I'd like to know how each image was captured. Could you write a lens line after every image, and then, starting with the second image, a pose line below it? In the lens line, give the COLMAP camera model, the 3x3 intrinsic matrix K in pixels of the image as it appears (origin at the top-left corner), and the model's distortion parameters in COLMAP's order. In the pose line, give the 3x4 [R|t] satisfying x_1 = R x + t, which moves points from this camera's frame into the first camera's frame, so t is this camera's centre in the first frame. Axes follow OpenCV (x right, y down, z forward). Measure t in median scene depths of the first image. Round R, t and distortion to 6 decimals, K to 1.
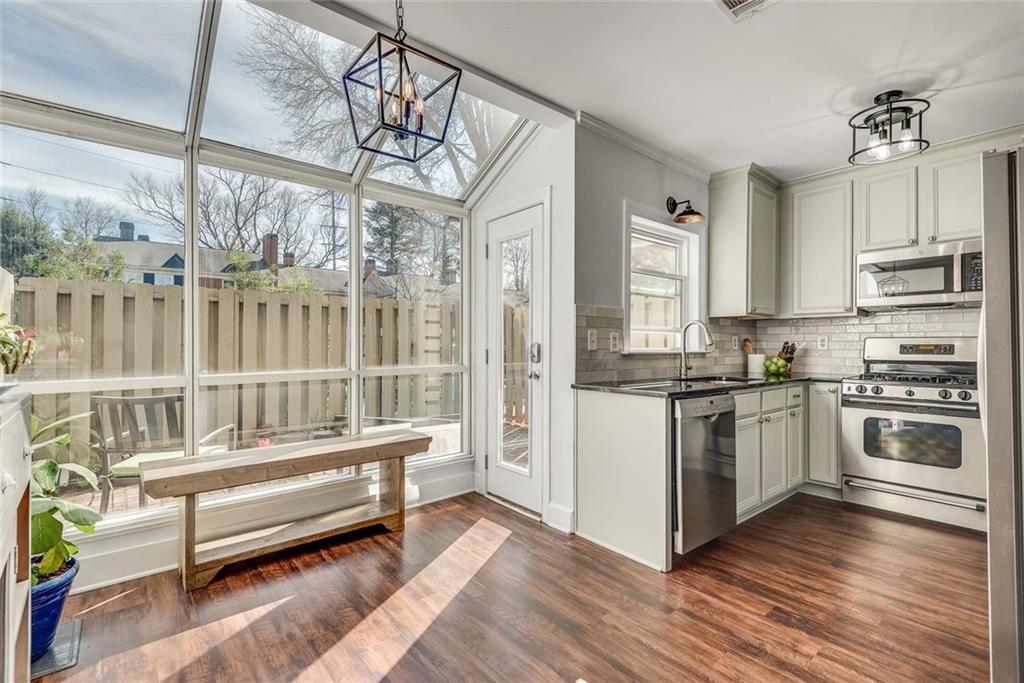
lens RADIAL K [[468.8, 0, 512.4], [0, 468.8, 347.1], [0, 0, 1]] dist [0.014150, -0.006219]
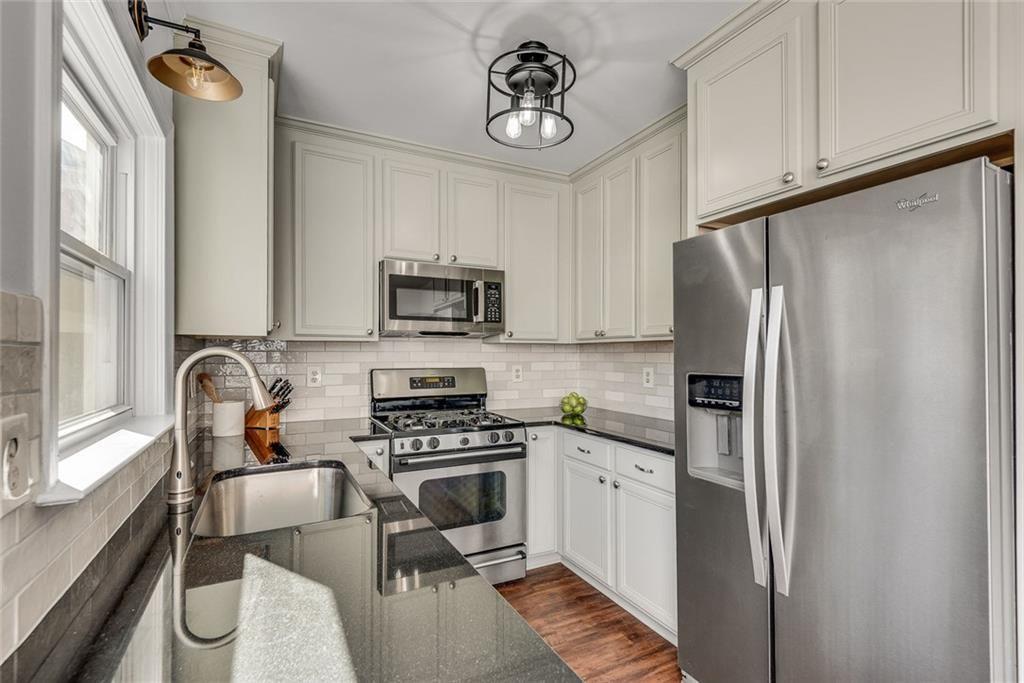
lens RADIAL K [[468.8, 0, 505.7], [0, 468.8, 348.0], [0, 0, 1]] dist [0.014150, -0.006219]
pose [[0.224796, 0.009982, 0.974355, 0.090675], [0.005736, 0.999917, -0.011567, -0.071479], [-0.974389, 0.008189, 0.224720, 0.991601]]
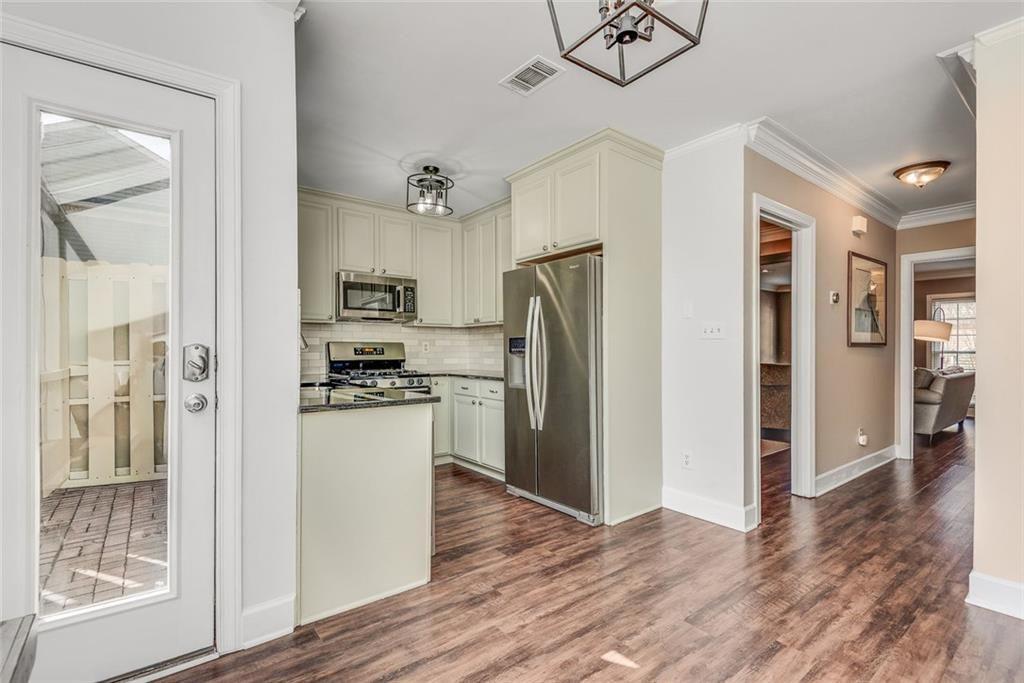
lens RADIAL K [[468.8, 0, 507.3], [0, 468.8, 354.1], [0, 0, 1]] dist [0.014150, -0.006219]
pose [[0.039698, -0.014135, 0.999112, -0.650861], [0.007554, 0.999876, 0.013846, -0.004056], [-0.999183, 0.006998, 0.039800, 0.817648]]
